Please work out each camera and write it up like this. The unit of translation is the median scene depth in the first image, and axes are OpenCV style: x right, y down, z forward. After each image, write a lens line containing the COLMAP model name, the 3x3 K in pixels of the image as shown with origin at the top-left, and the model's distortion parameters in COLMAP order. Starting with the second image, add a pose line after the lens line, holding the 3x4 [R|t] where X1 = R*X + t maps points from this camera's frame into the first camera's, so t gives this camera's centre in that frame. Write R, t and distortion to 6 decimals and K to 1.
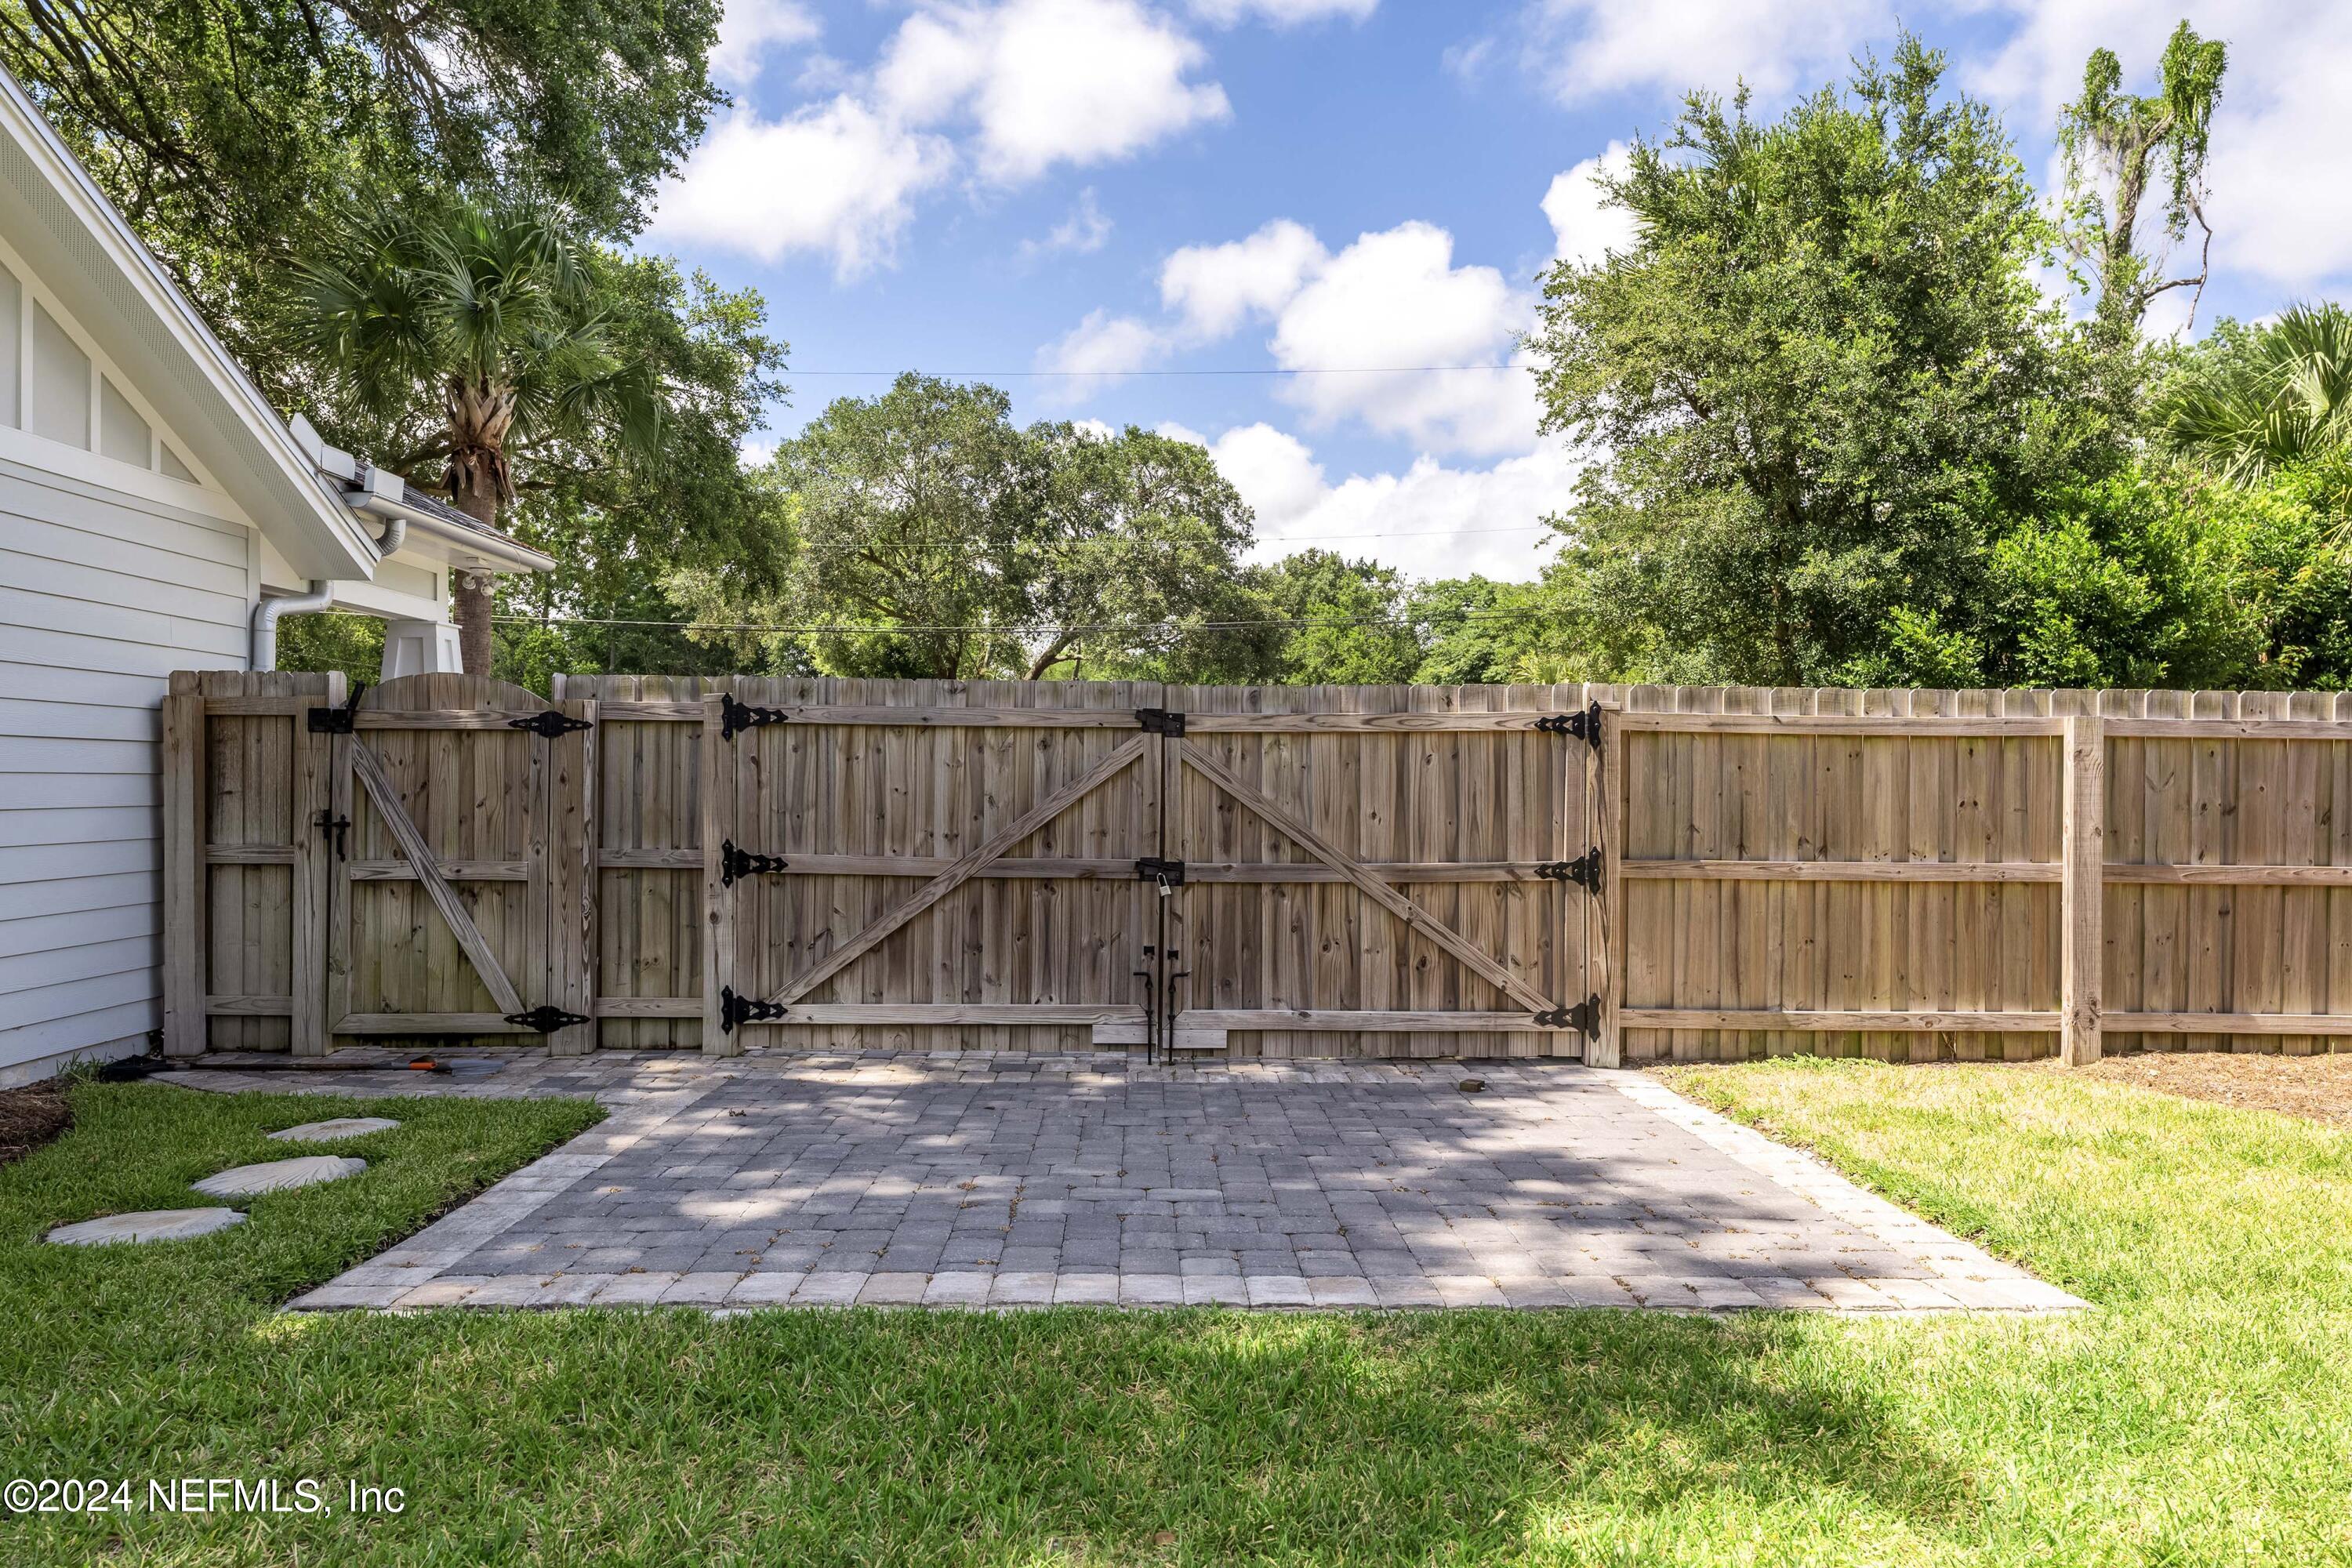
lens RADIAL K [[1520.1, 0, 1168.8], [0, 1520.1, 779.1], [0, 0, 1]] dist [0.000580, 0.012109]
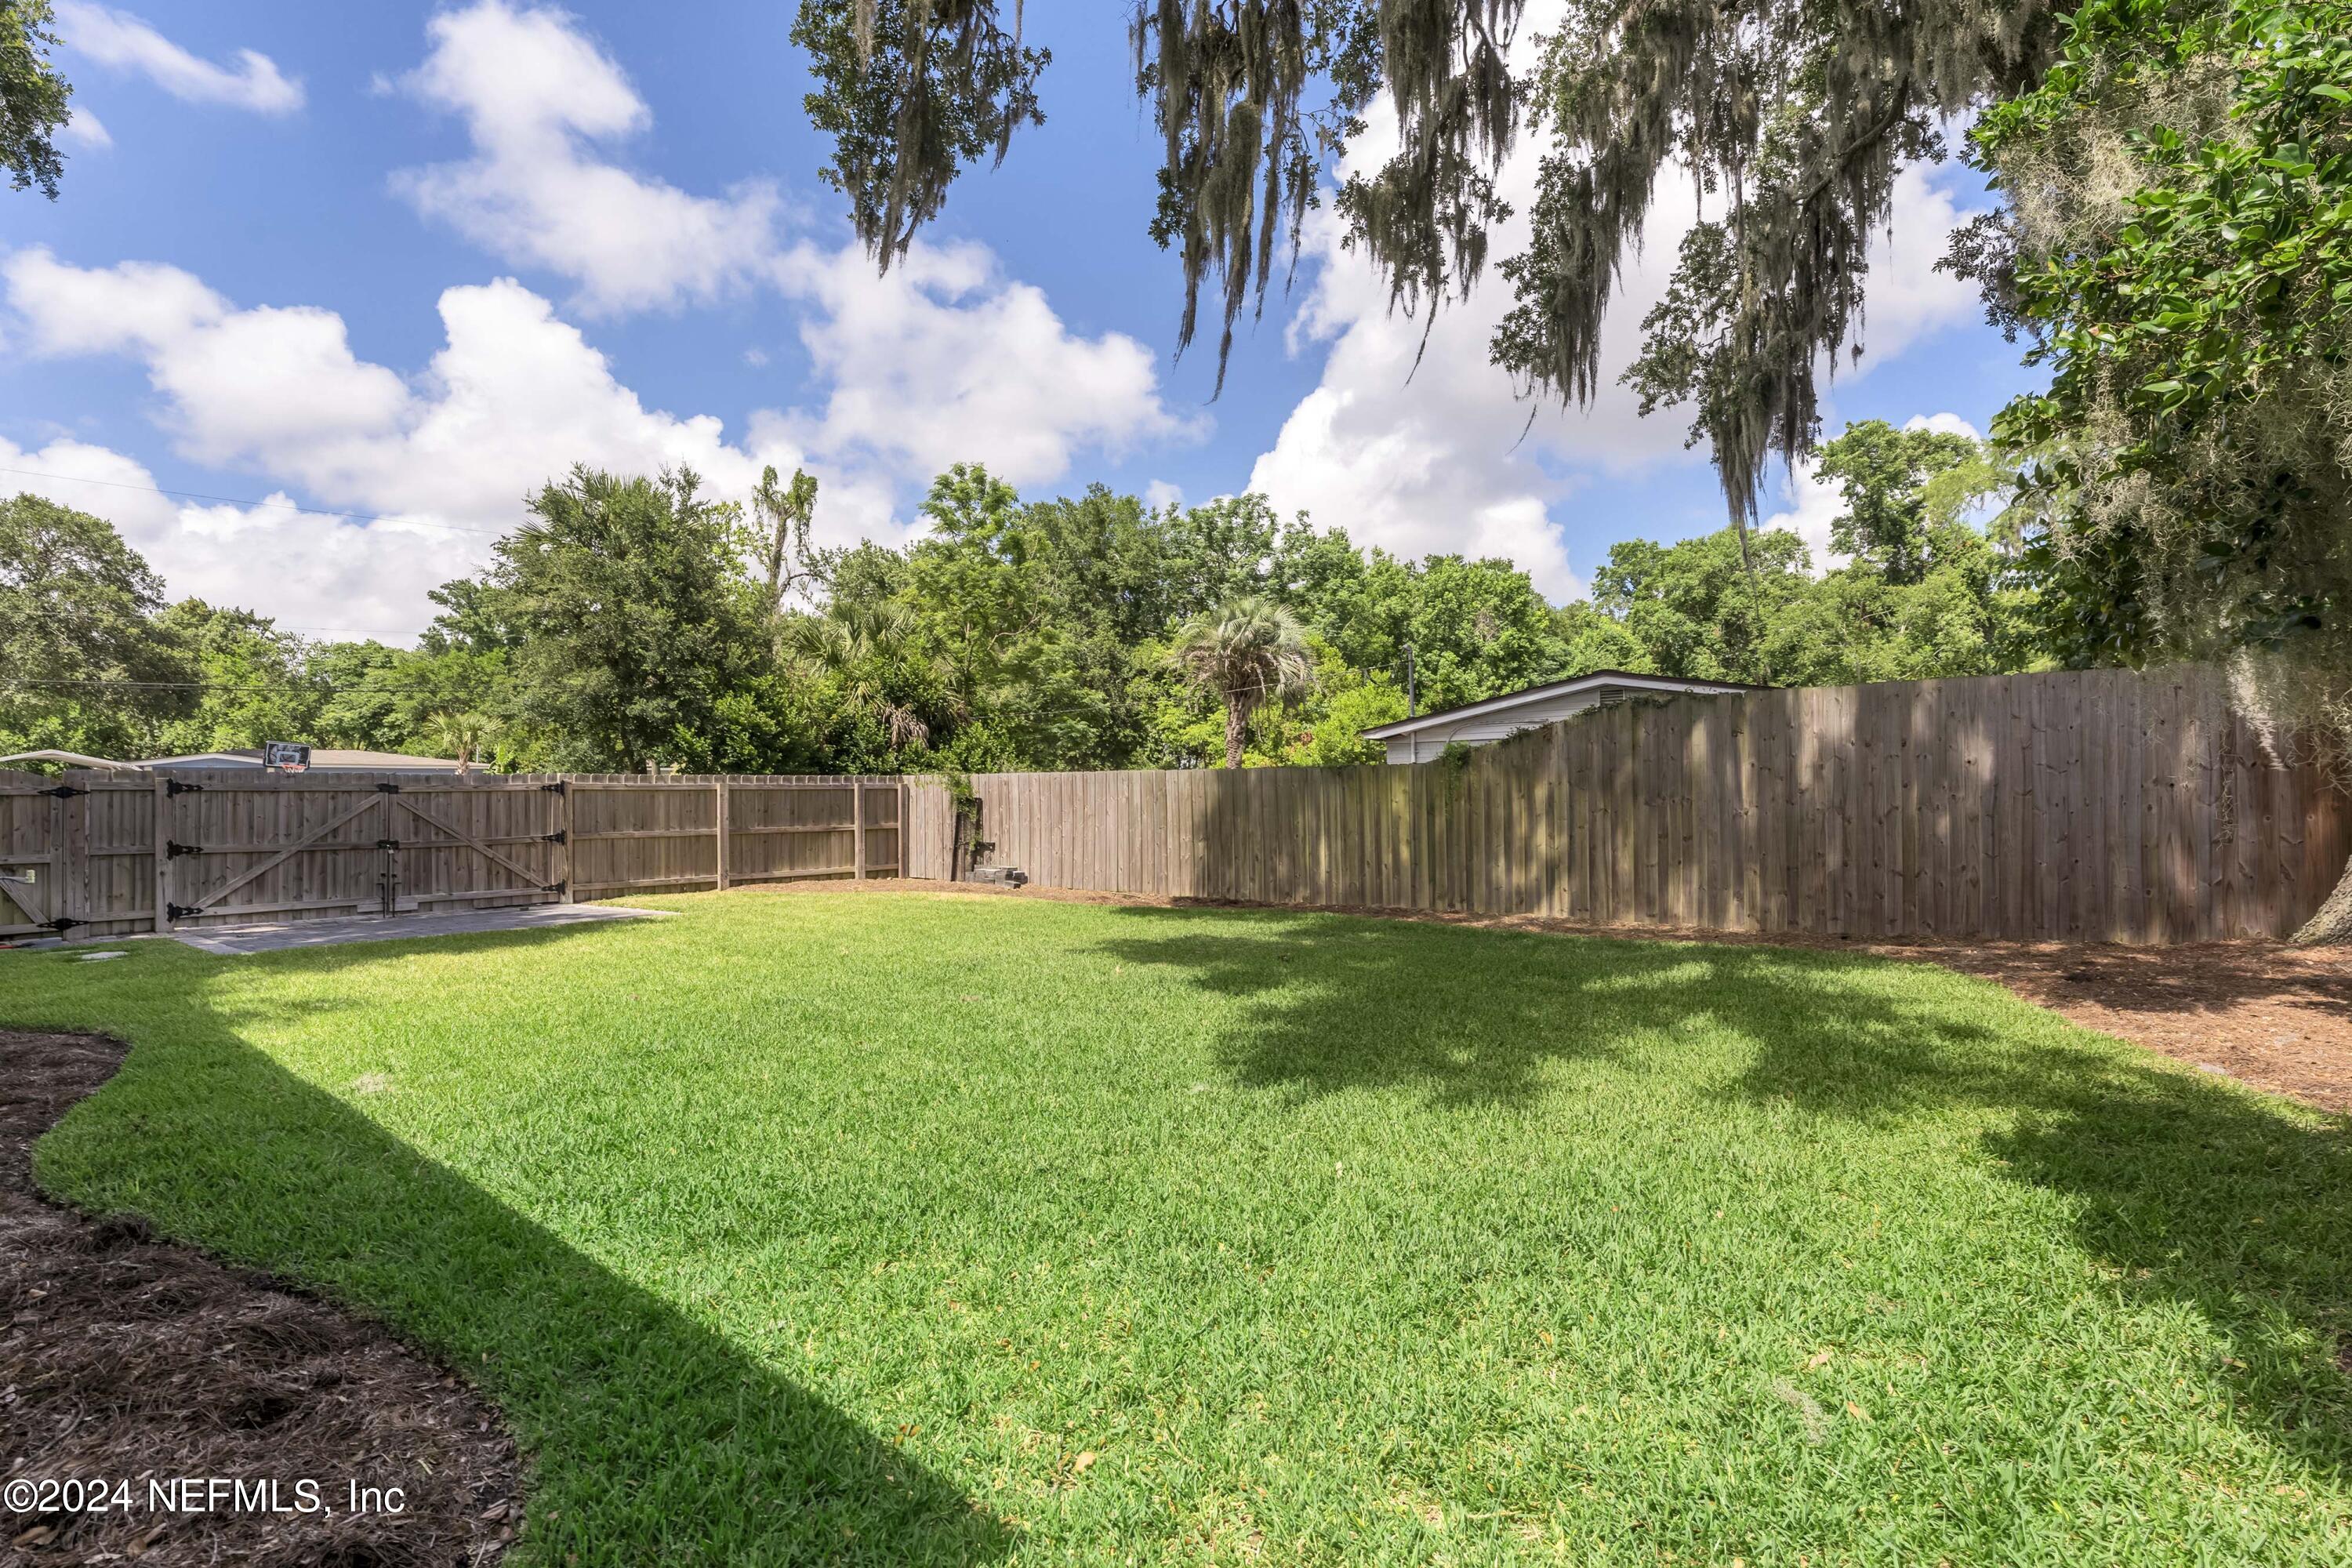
lens RADIAL K [[1080.7, 0, 1167.3], [0, 1080.7, 778.5], [0, 0, 1]] dist [-0.005624, -0.001884]
pose [[0.656794, -0.003884, 0.754060, -0.497913], [0.014118, 0.999875, -0.007147, -0.020928], [-0.753938, 0.015340, 0.656767, -1.188518]]
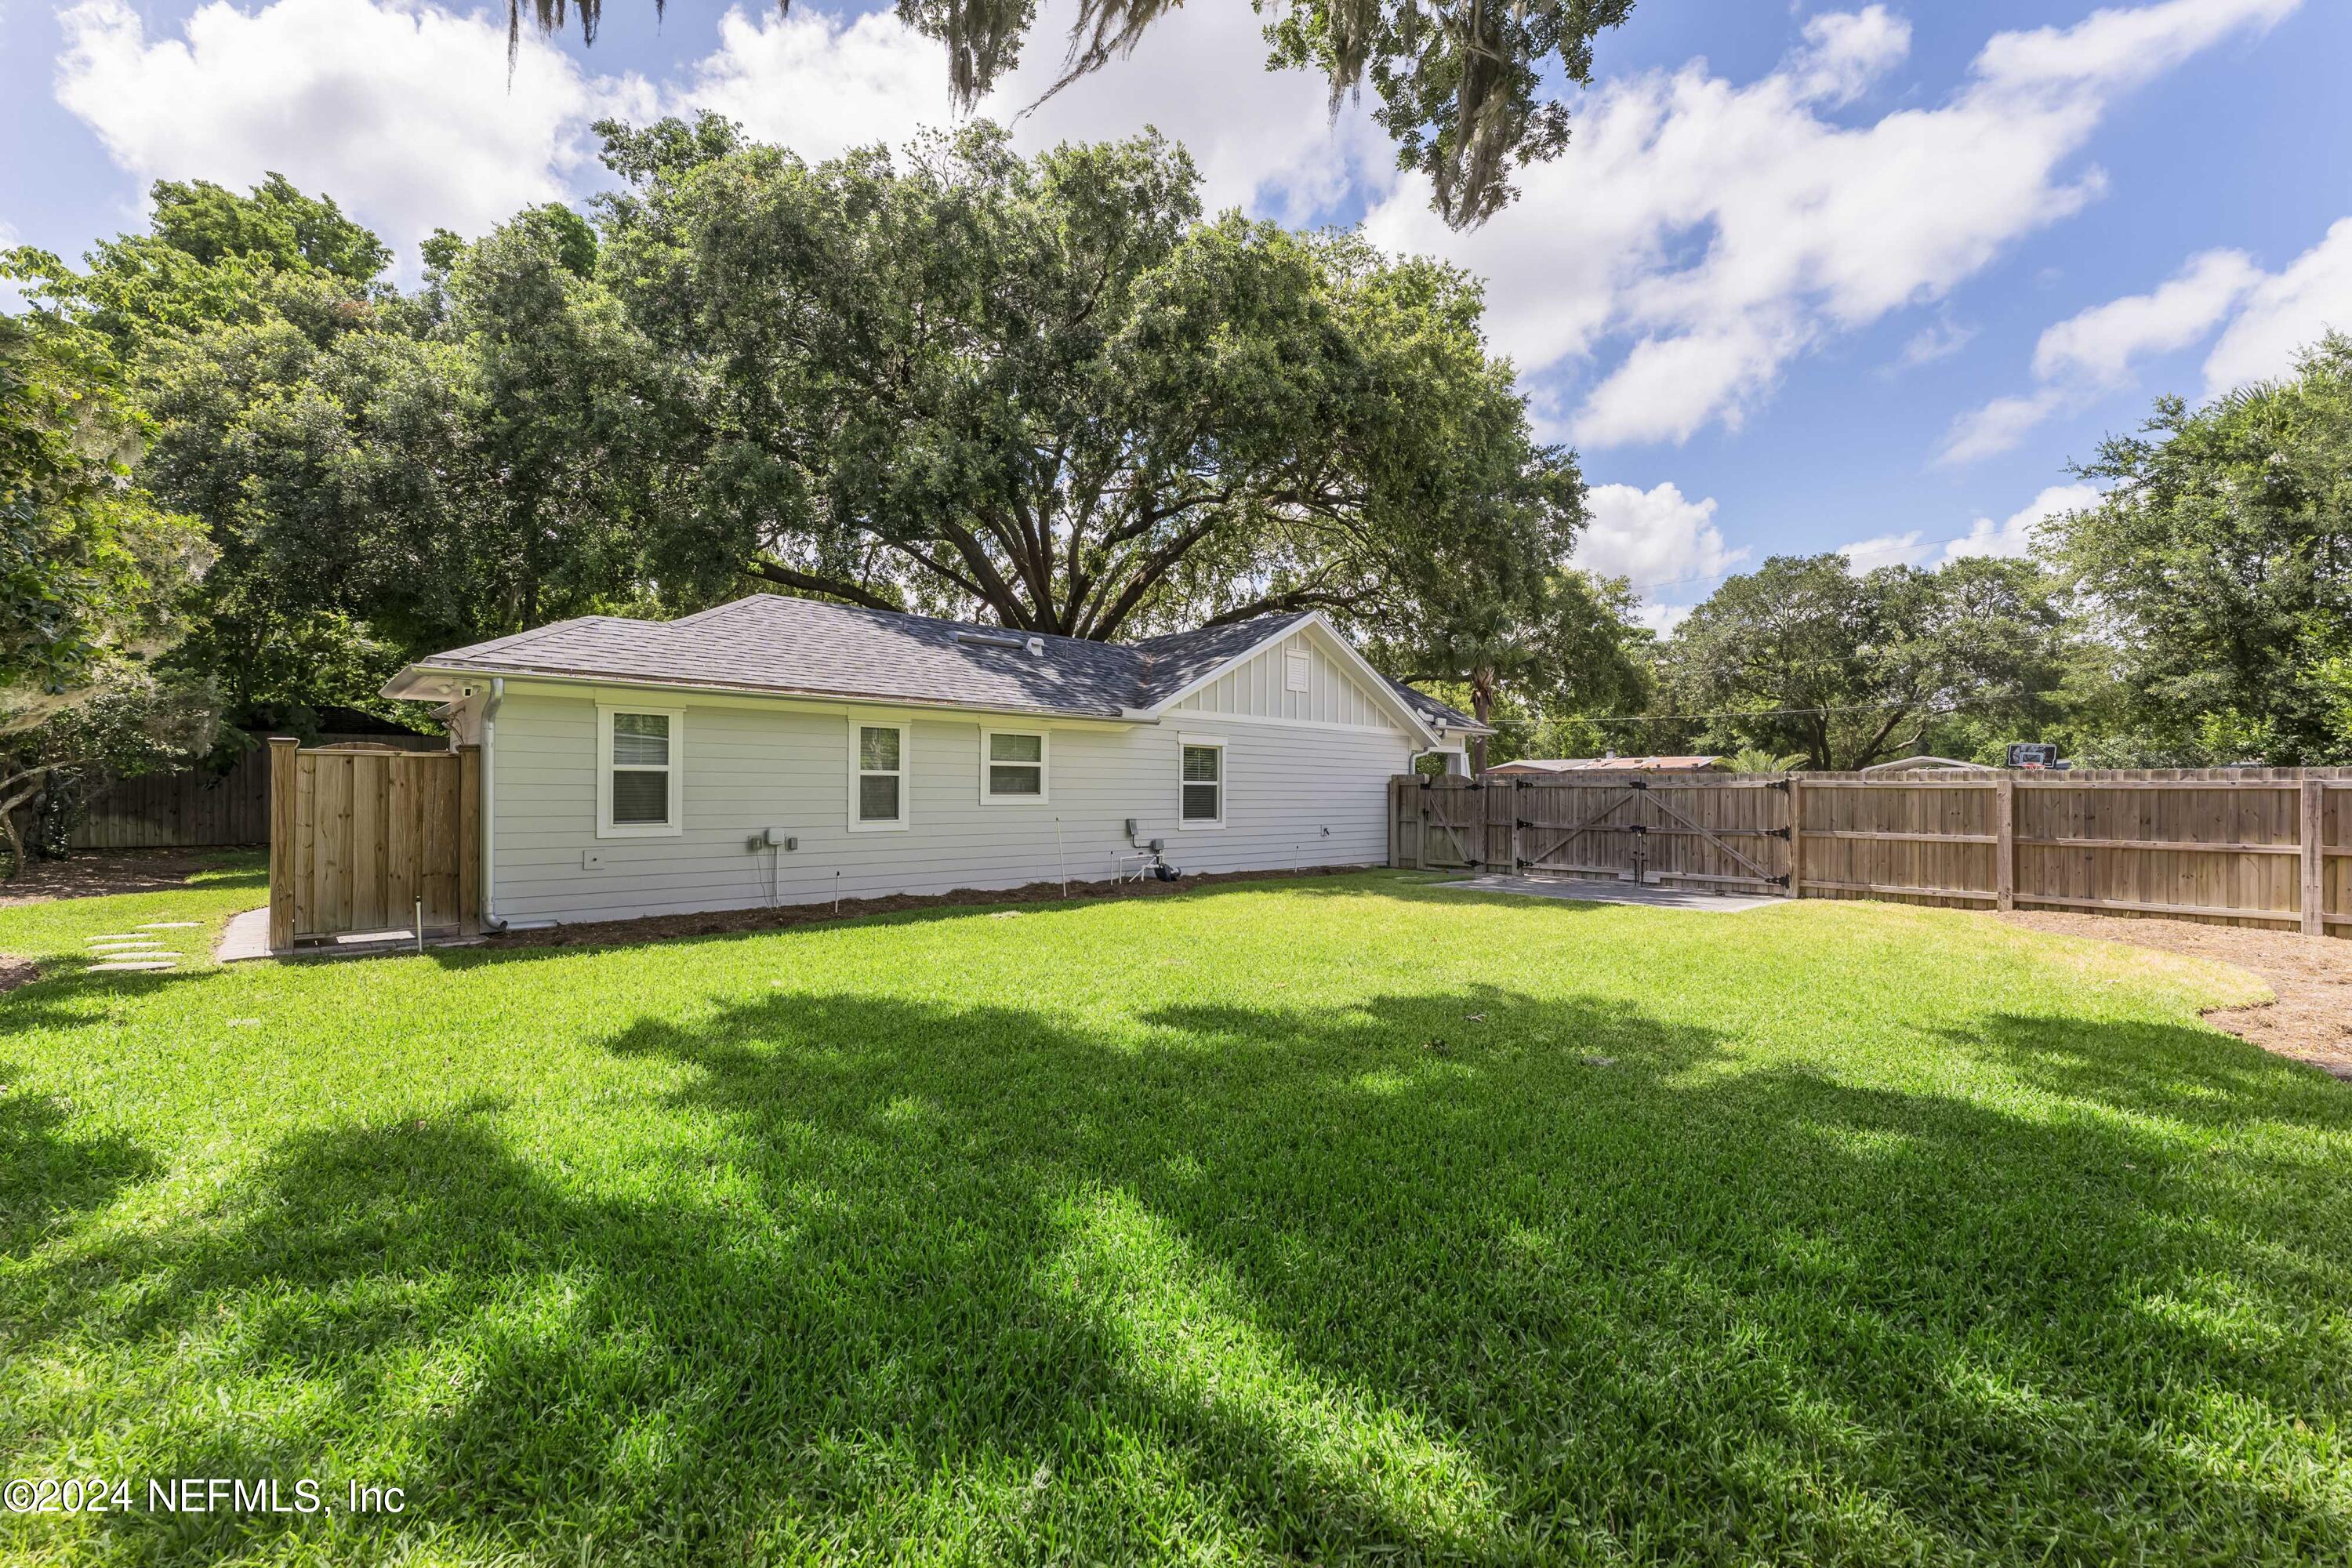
lens RADIAL K [[944.9, 0, 1178.7], [0, 944.9, 783.4], [0, 0, 1]] dist [-0.000975, -0.000074]
pose [[0.689584, -0.007454, -0.724167, 0.769689], [-0.002387, 0.999918, -0.012566, -0.013124], [0.724202, 0.010394, 0.689510, -1.137793]]
